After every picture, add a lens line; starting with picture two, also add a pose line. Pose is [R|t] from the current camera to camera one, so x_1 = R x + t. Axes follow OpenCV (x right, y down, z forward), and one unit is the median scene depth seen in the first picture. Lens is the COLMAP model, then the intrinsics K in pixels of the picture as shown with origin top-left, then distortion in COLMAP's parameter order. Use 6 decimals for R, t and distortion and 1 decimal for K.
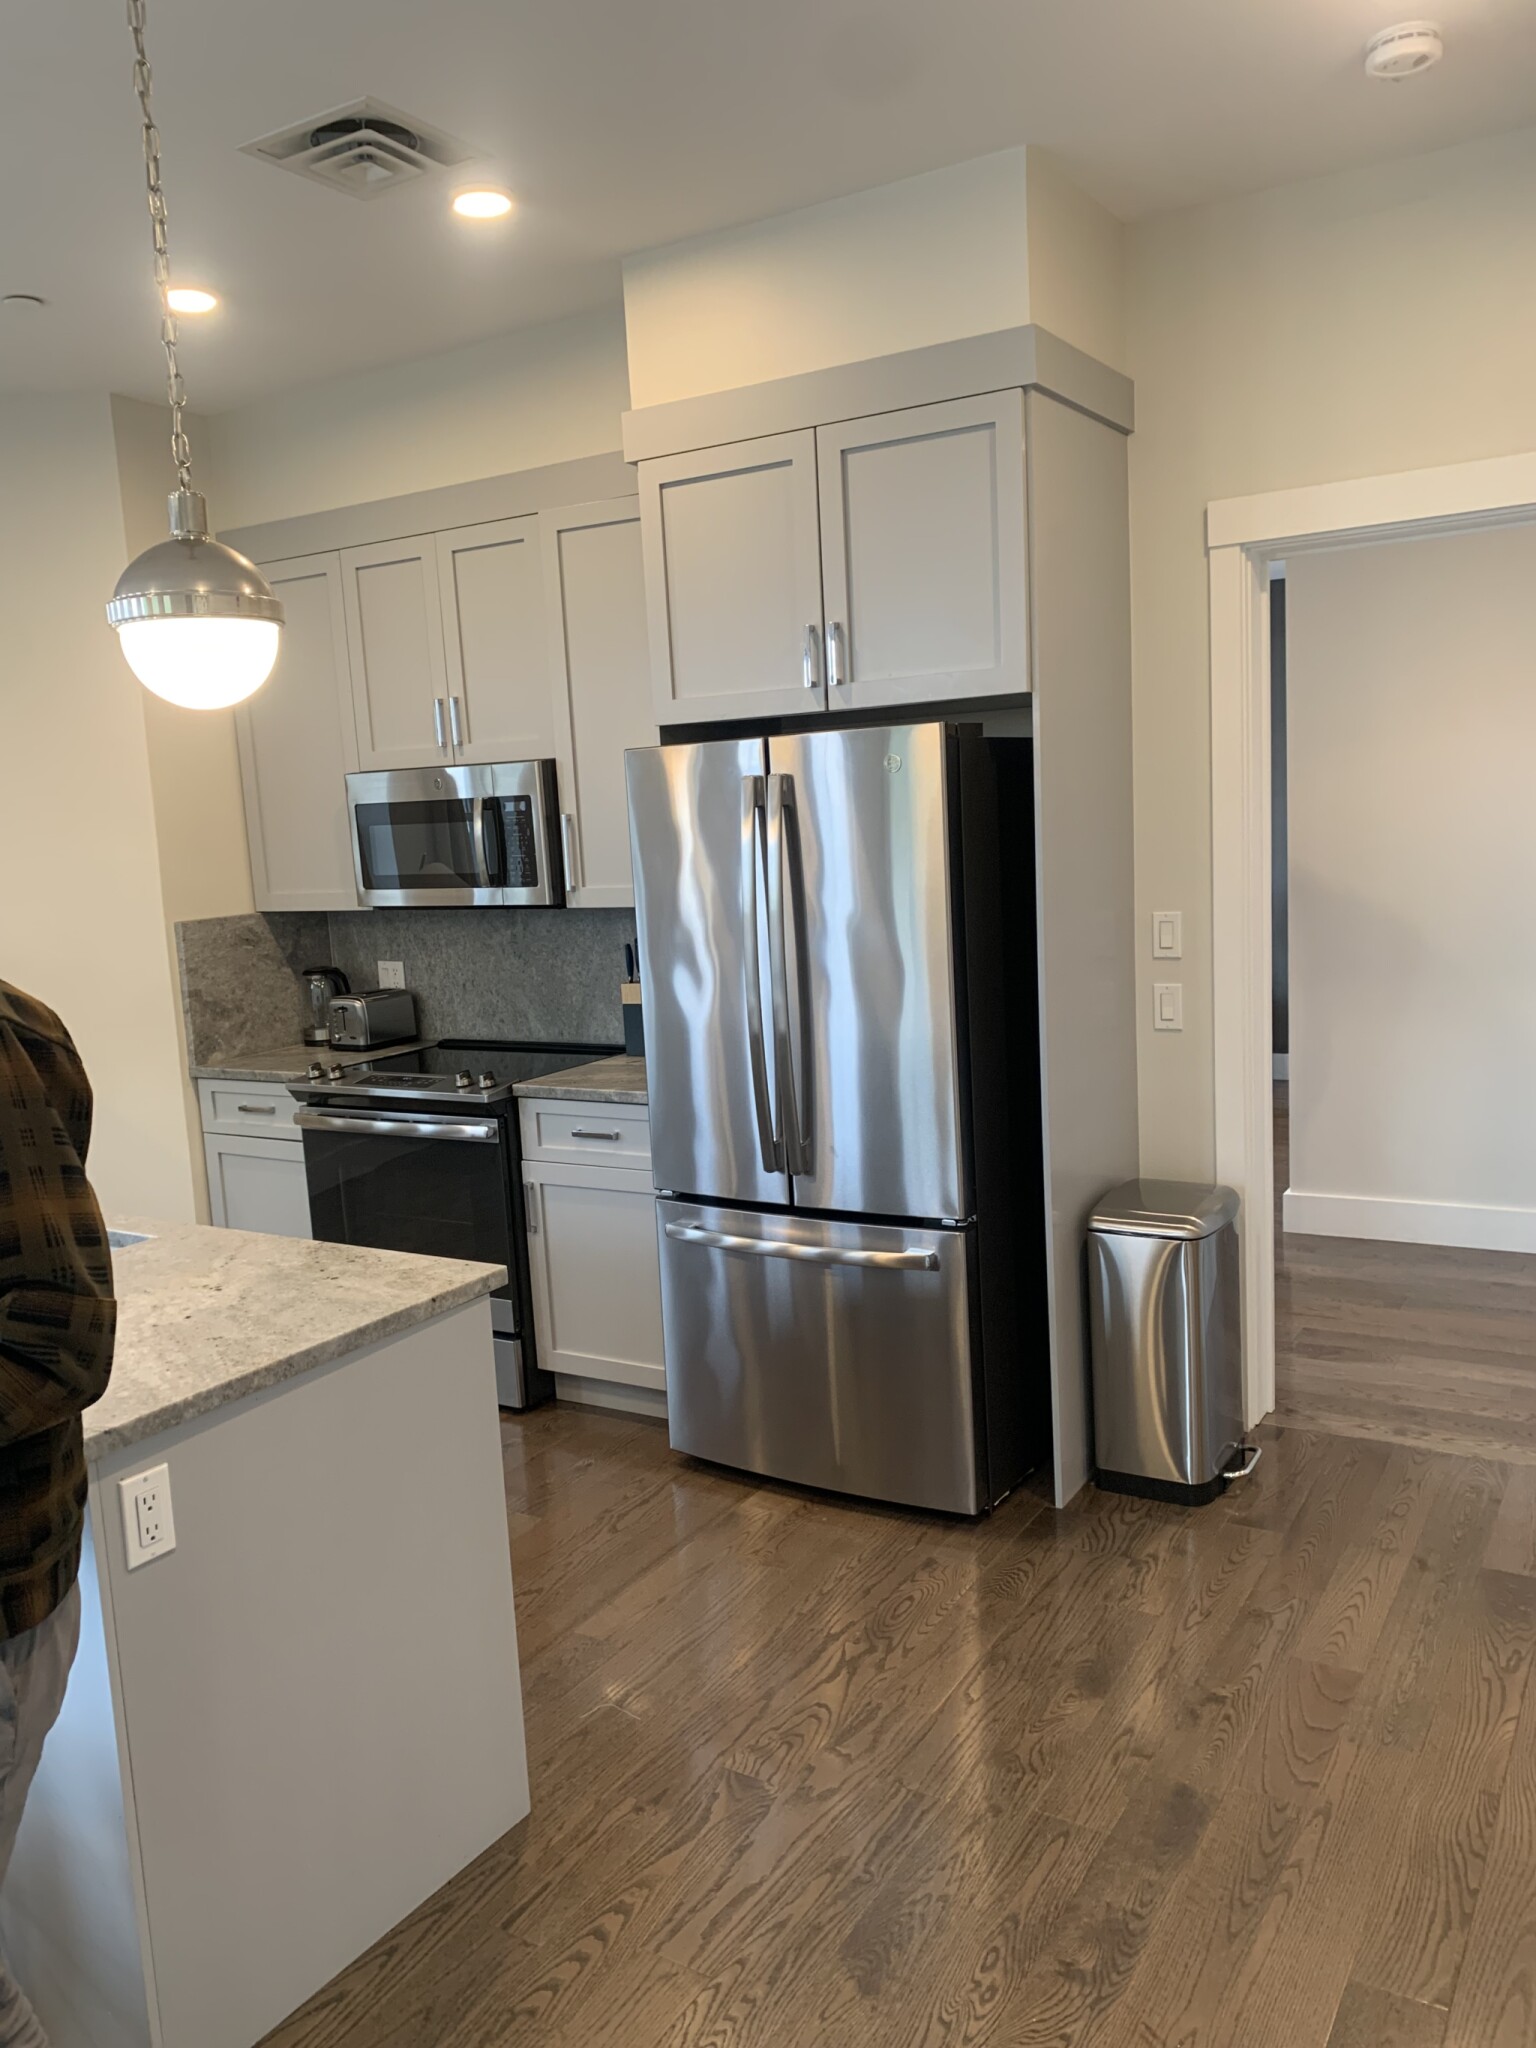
lens RADIAL K [[1563.1, 0, 772.5], [0, 1563.1, 1034.6], [0, 0, 1]] dist [0.045923, -0.049836]
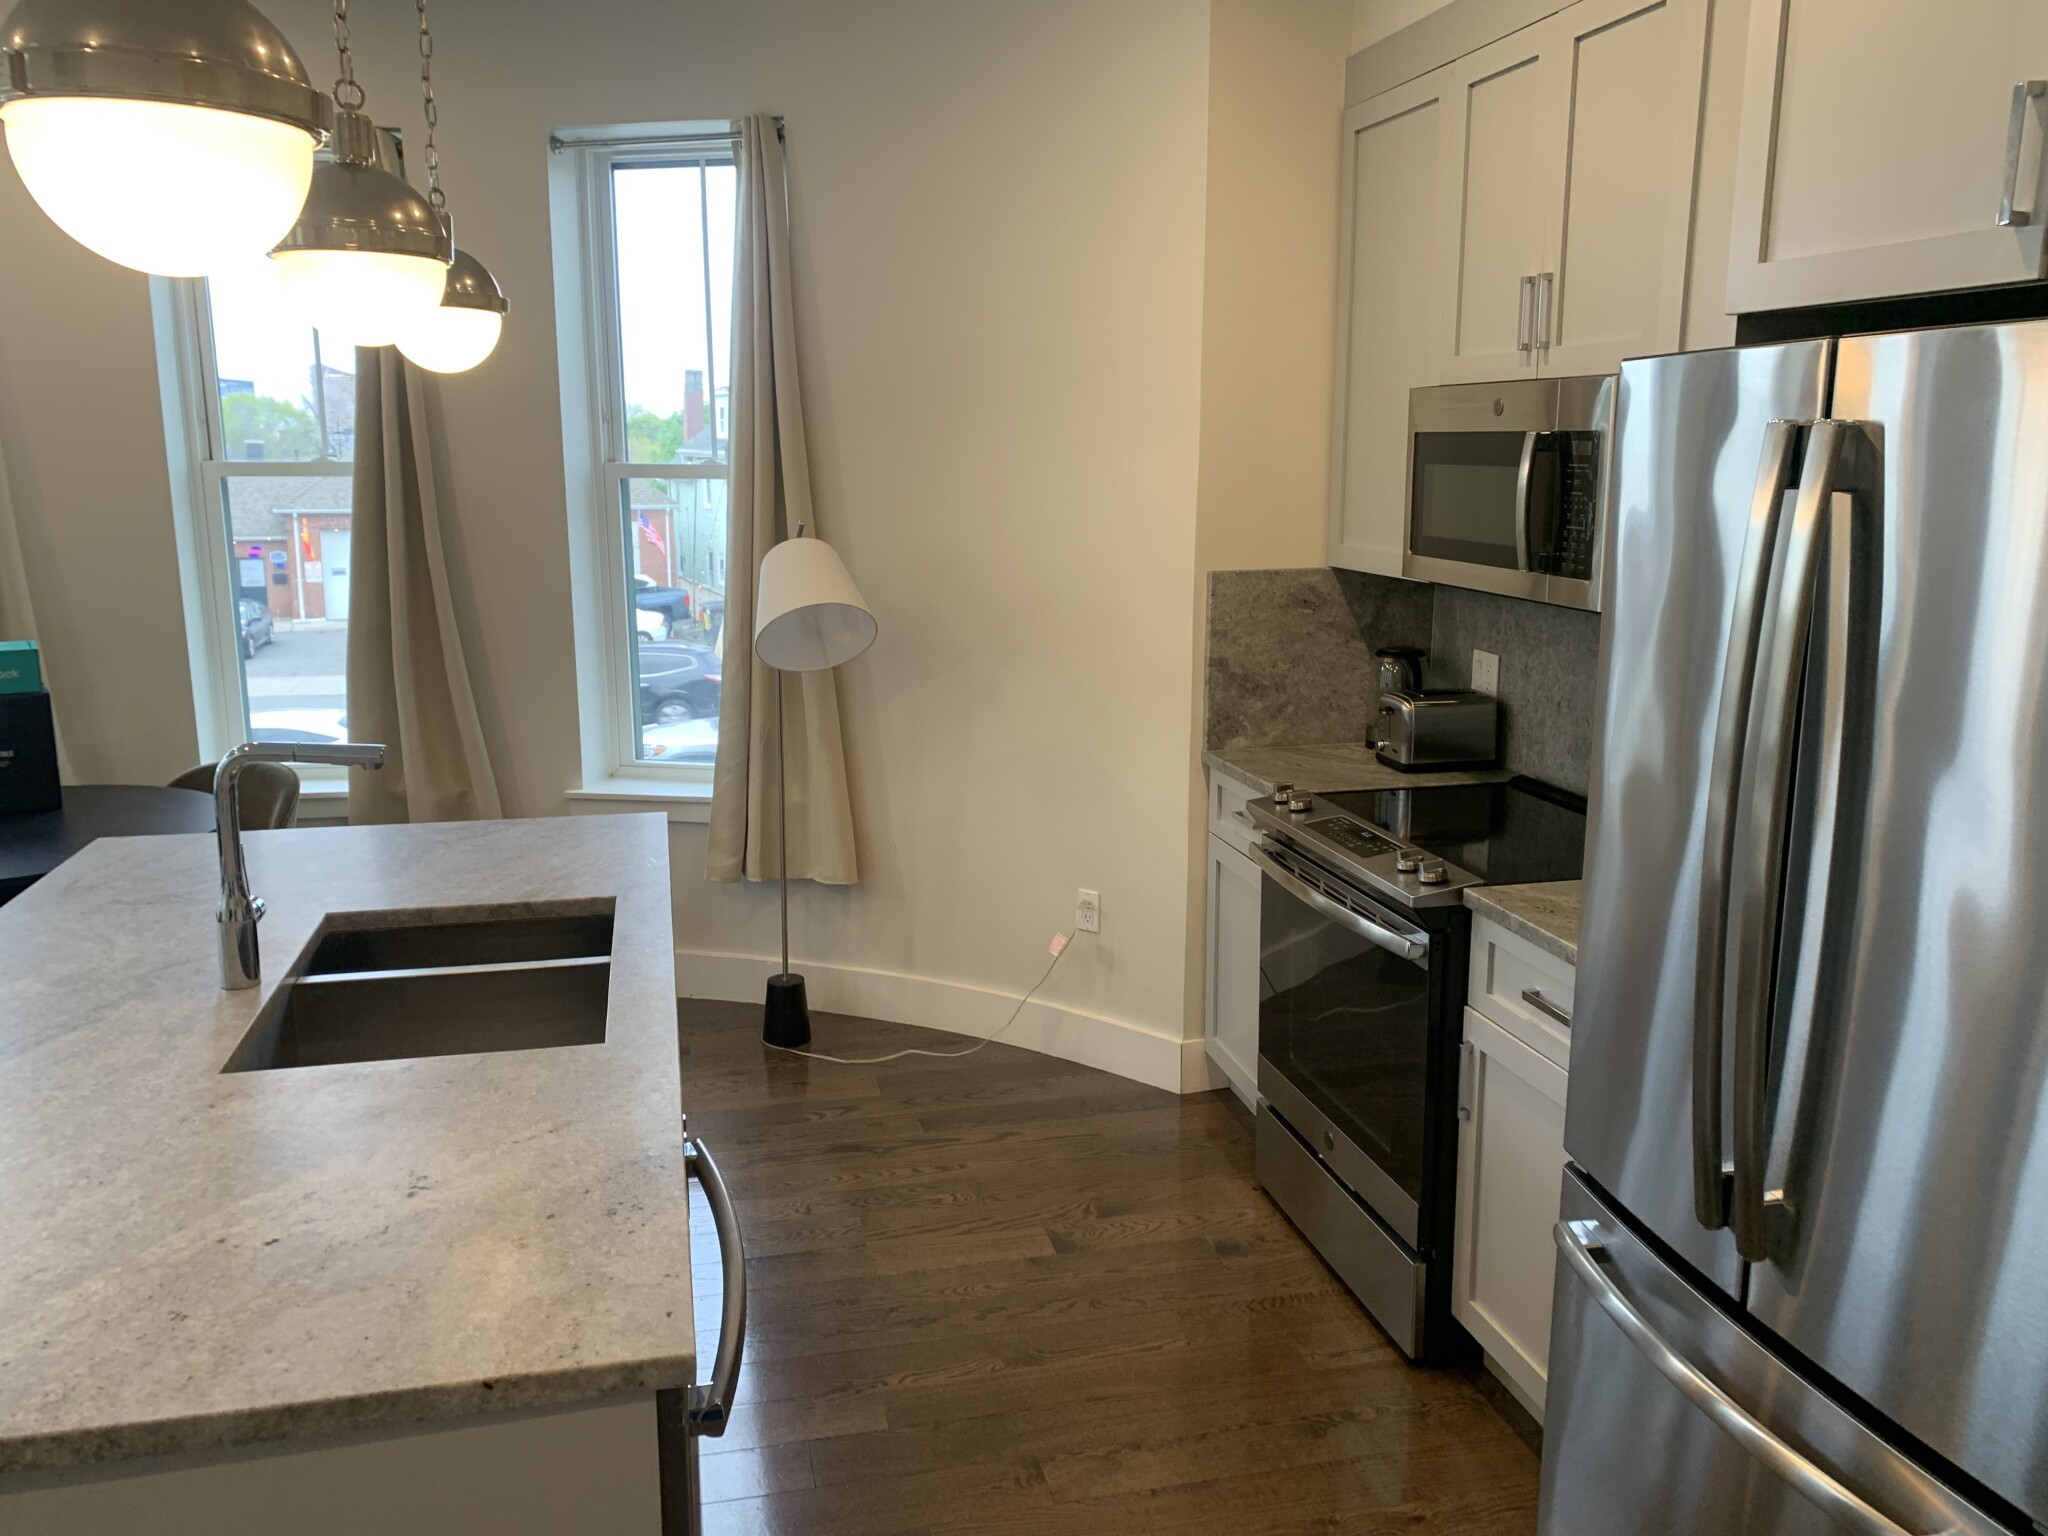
lens RADIAL K [[1563.1, 0, 1009.1], [0, 1563.1, 743.5], [0, 0, 1]] dist [0.045923, -0.049836]
pose [[0.695287, 0.184816, -0.694564, 0.125088], [-0.138540, 0.982713, 0.122806, -0.071308], [0.705254, 0.010839, 0.708872, 0.375248]]
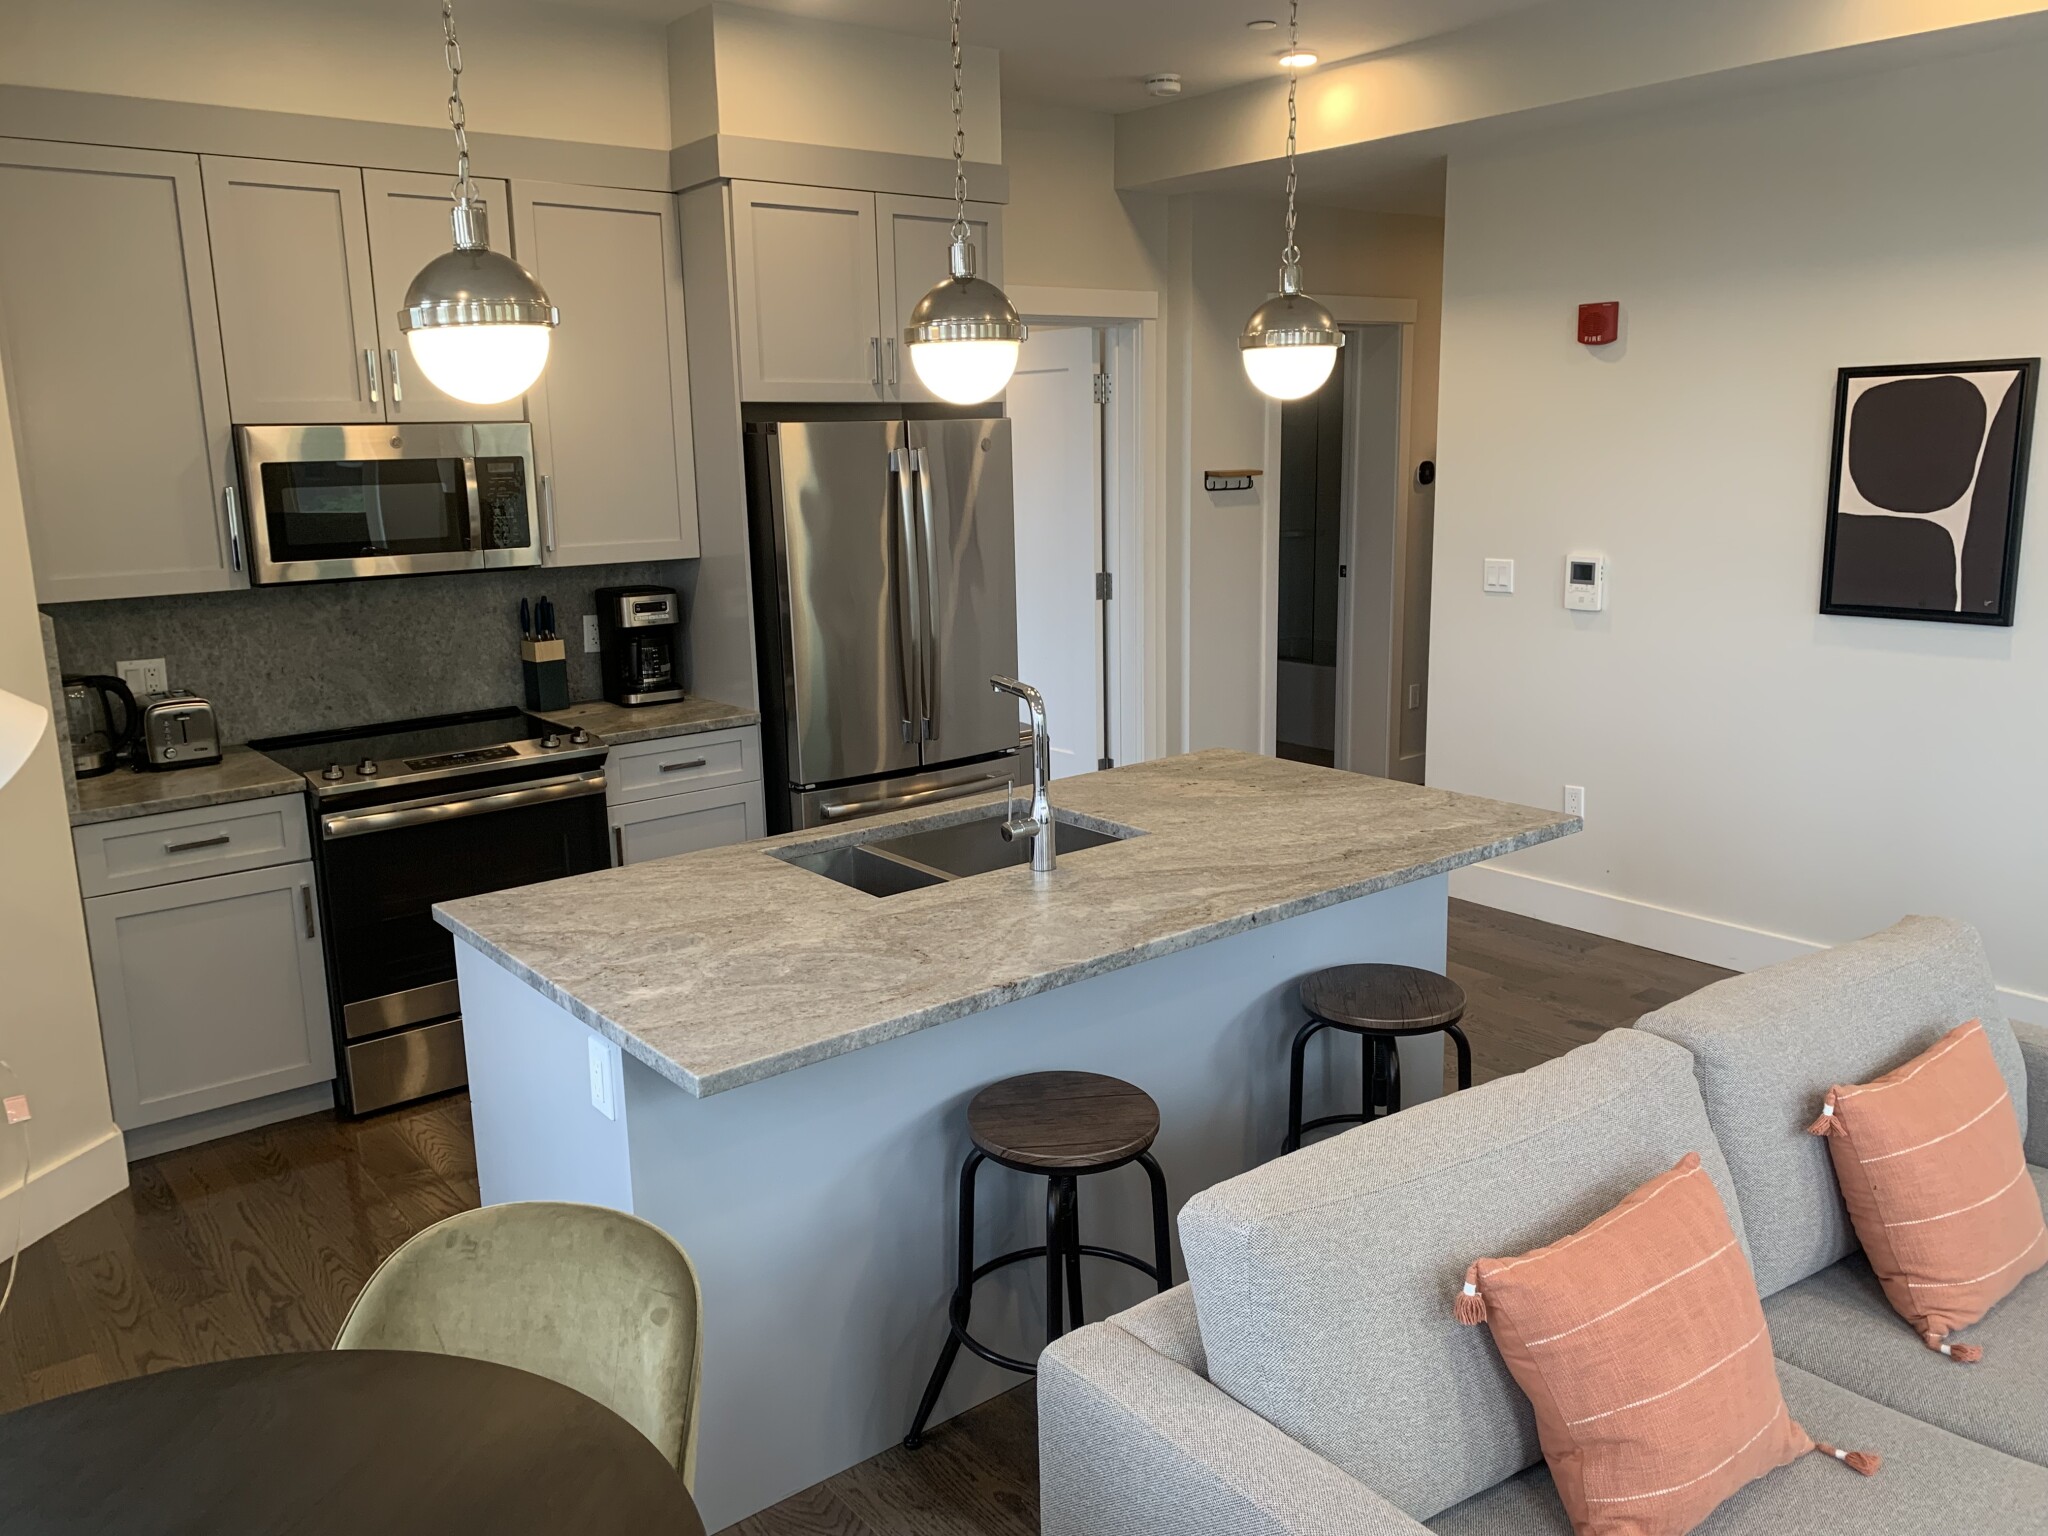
lens RADIAL K [[1563.1, 0, 1035.1], [0, 1563.1, 763.0], [0, 0, 1]] dist [0.045923, -0.049836]
pose [[0.347188, -0.152890, 0.925249, -0.944955], [0.137618, 0.984246, 0.110999, -0.023782], [-0.927643, 0.088793, 0.362759, 0.315218]]
